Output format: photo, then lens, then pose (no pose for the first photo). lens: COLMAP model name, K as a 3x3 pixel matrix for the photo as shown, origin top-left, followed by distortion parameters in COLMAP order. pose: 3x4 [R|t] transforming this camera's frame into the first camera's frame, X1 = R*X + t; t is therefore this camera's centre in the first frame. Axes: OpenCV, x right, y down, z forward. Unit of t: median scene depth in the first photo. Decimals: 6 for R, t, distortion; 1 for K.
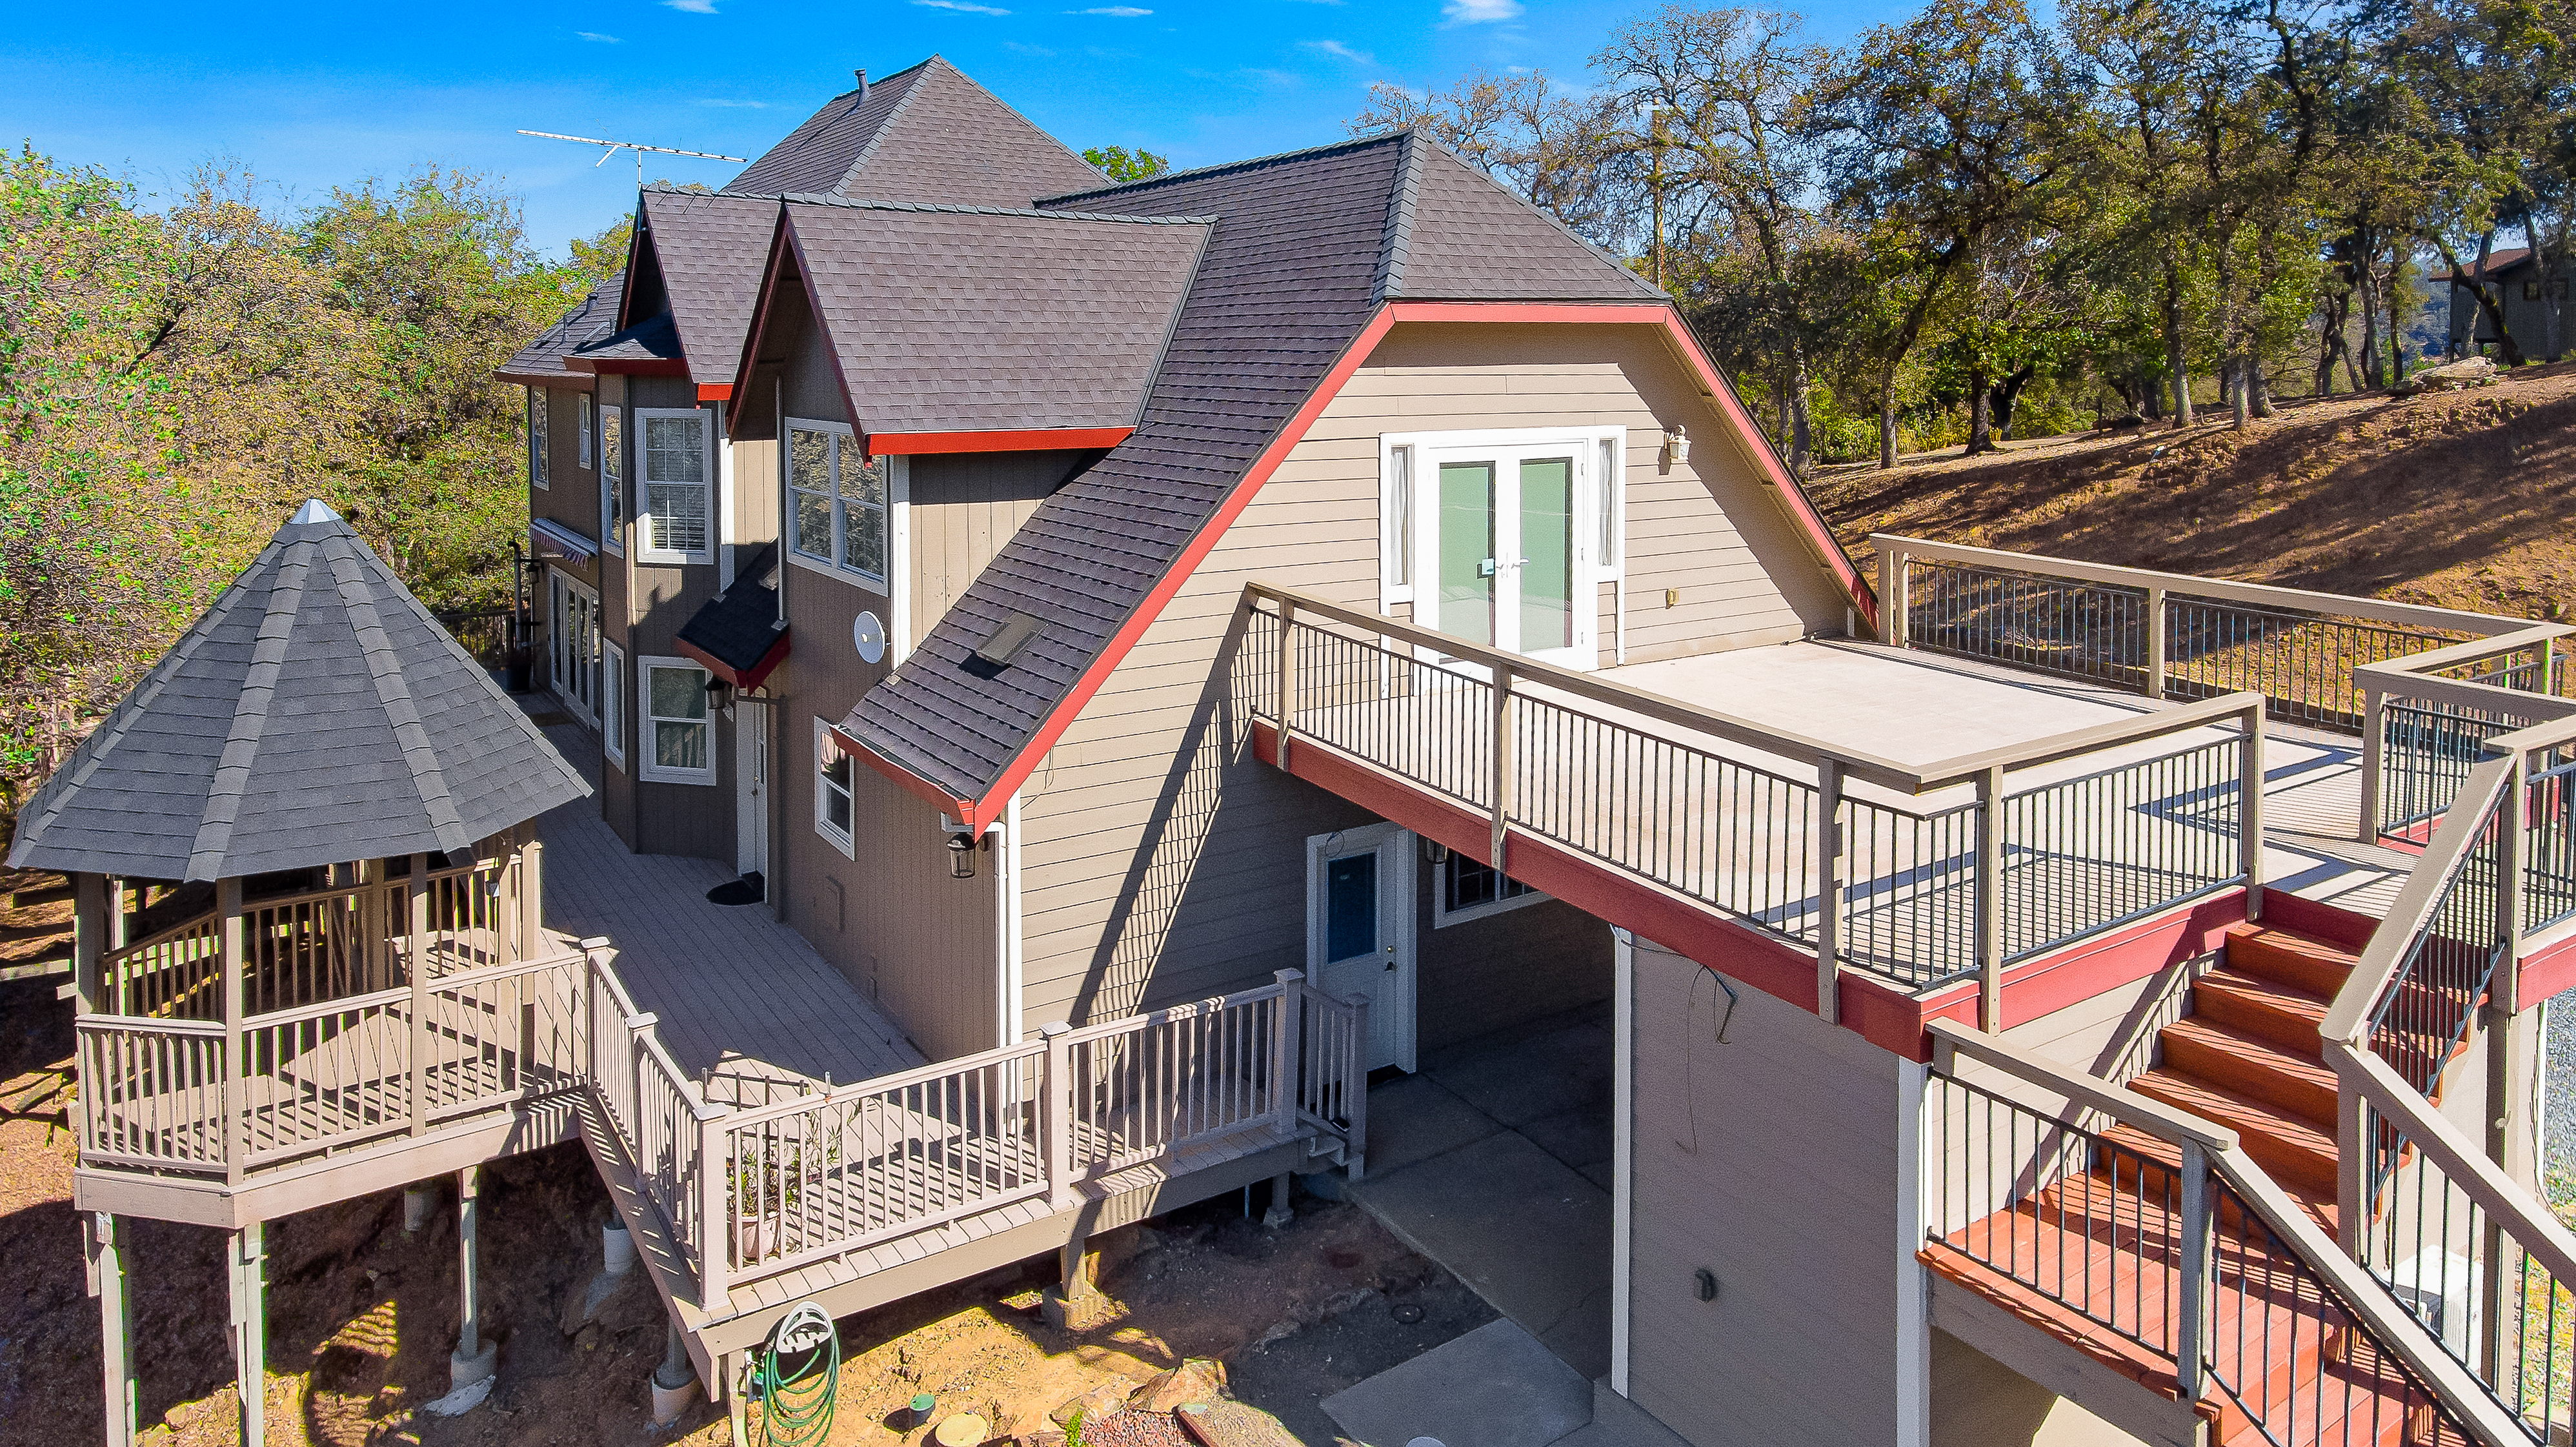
lens RADIAL K [[1672.6, 0, 1289.5], [0, 1672.6, 410.1], [0, 0, 1]] dist [0.000790, 0.000051]
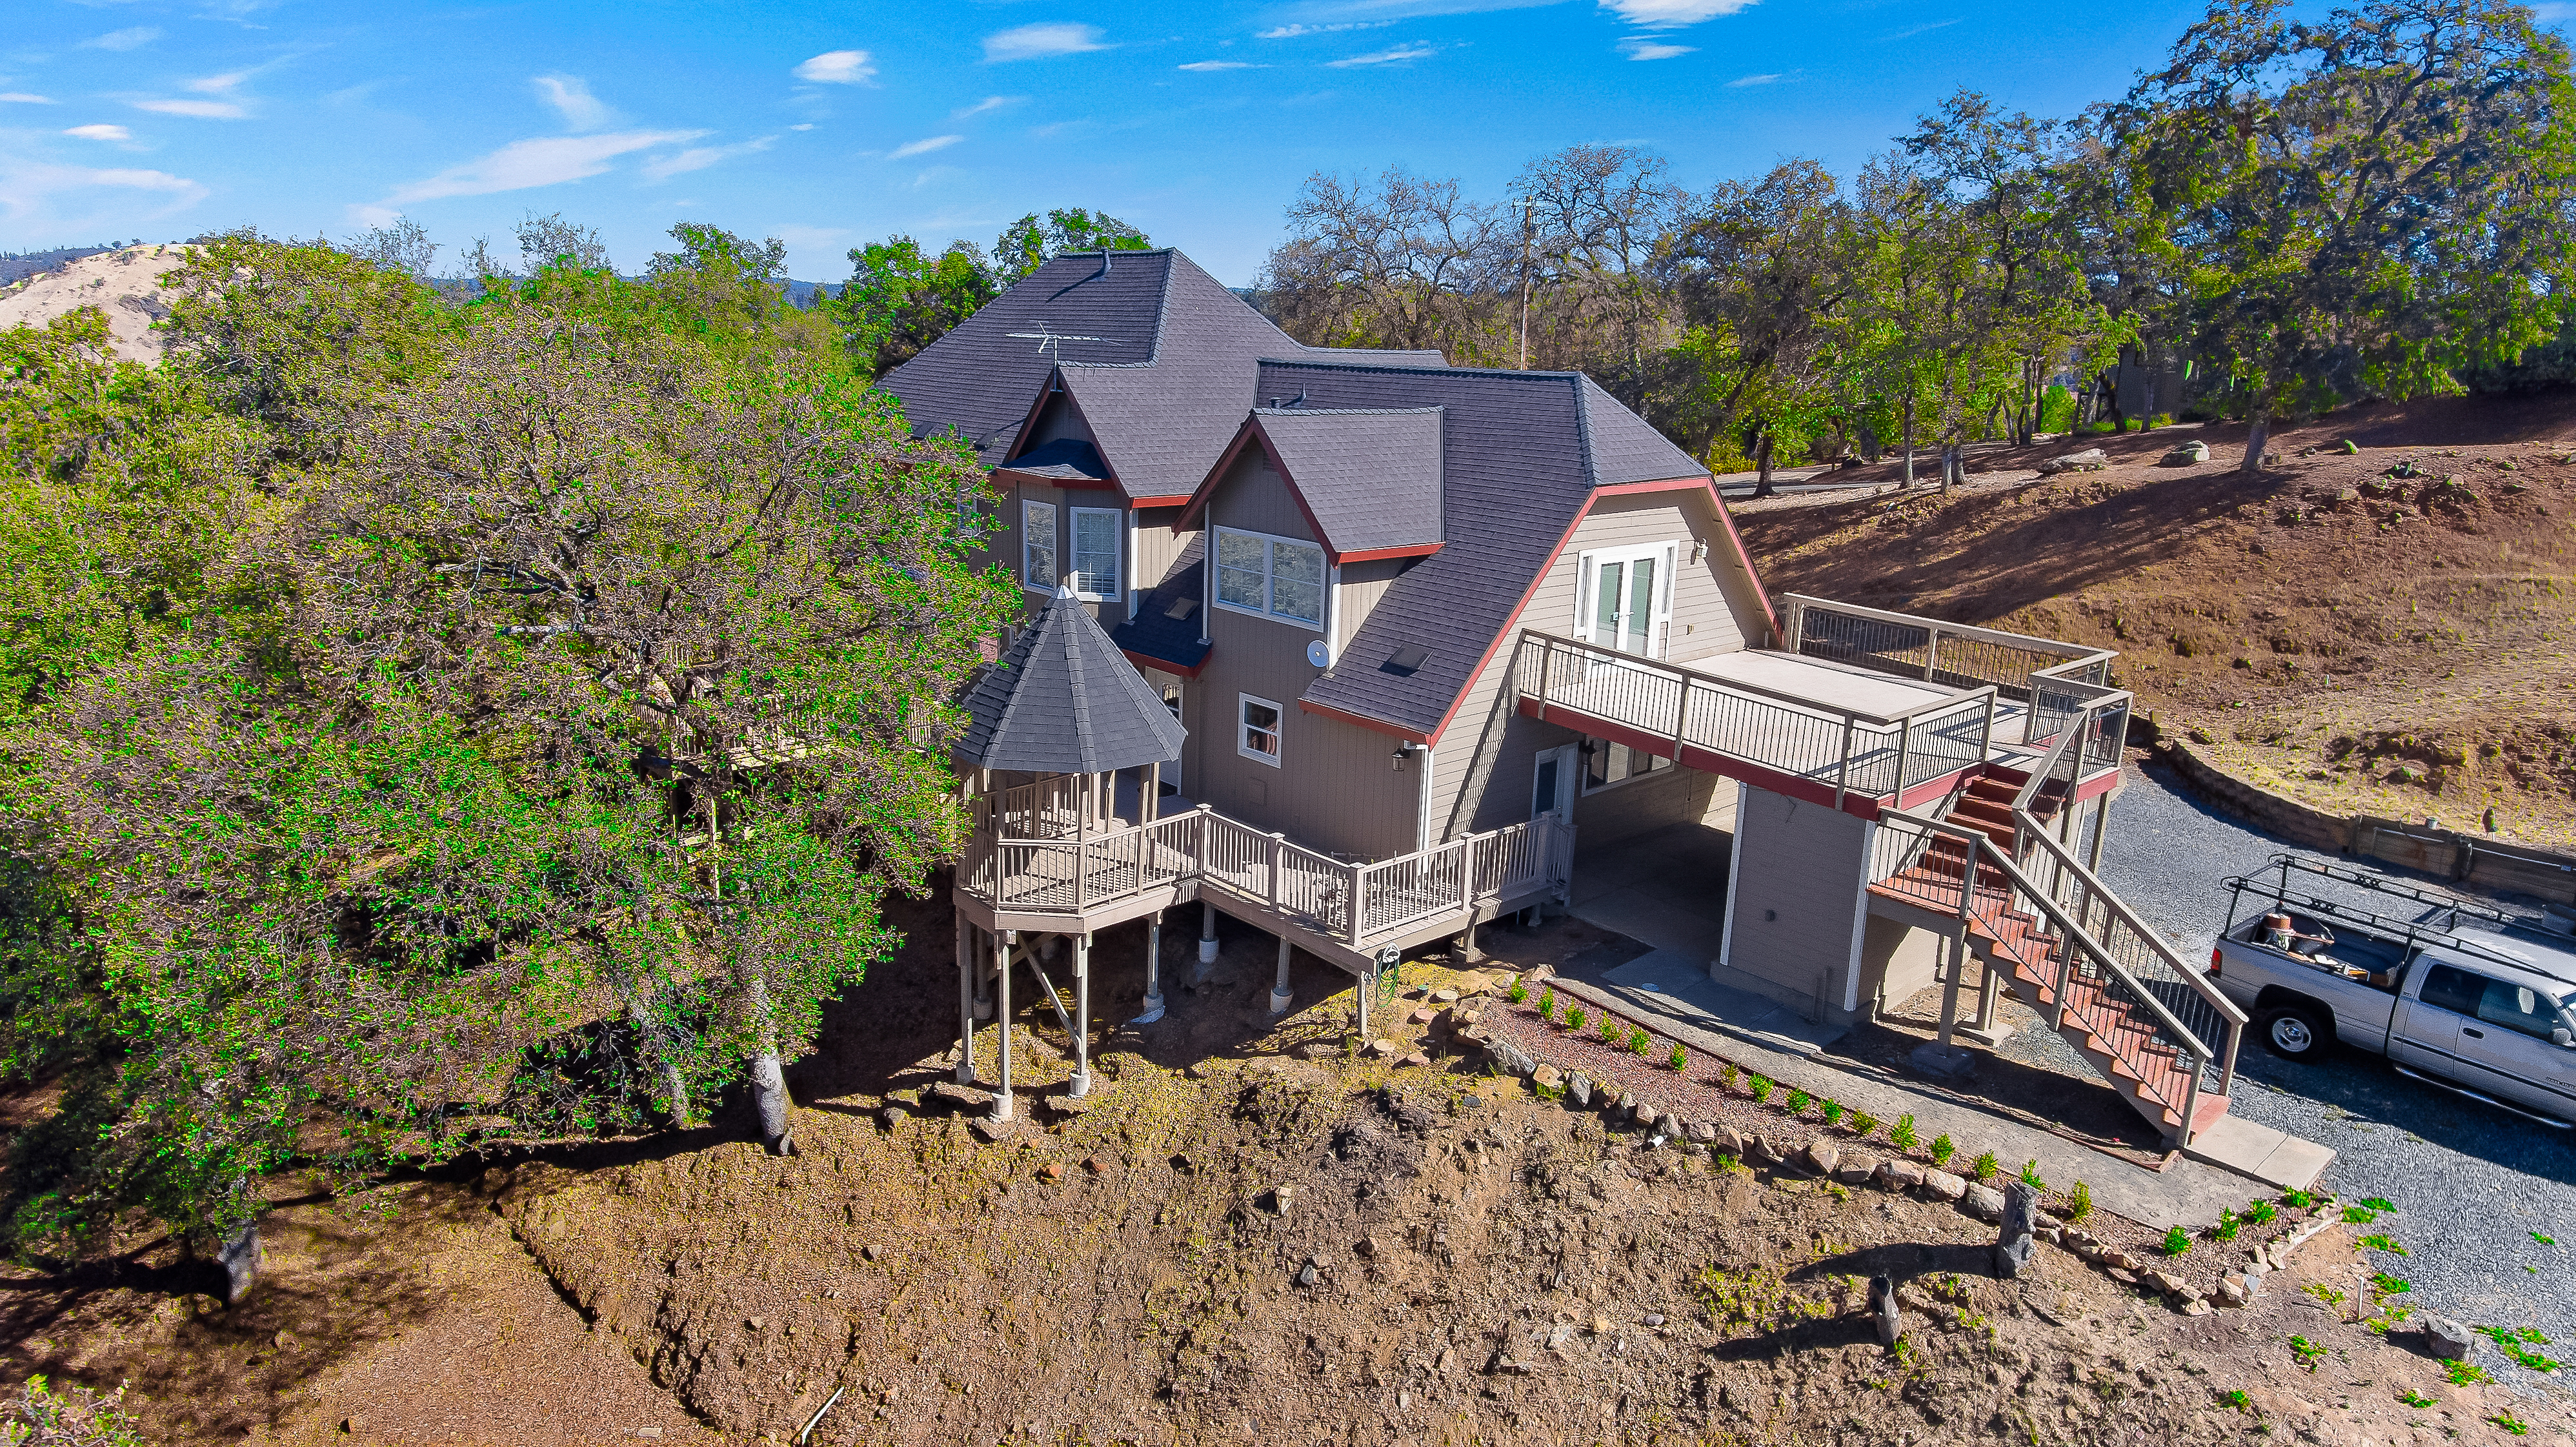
lens RADIAL K [[1568.0, 0, 1288.0], [0, 1568.0, 723.5], [0, 0, 1]] dist [0.004205, -0.001211]
pose [[0.988038, -0.007246, 0.154040, -0.599644], [-0.025547, 0.977402, 0.209841, -0.174807], [-0.152079, -0.211266, 0.965525, -0.806884]]
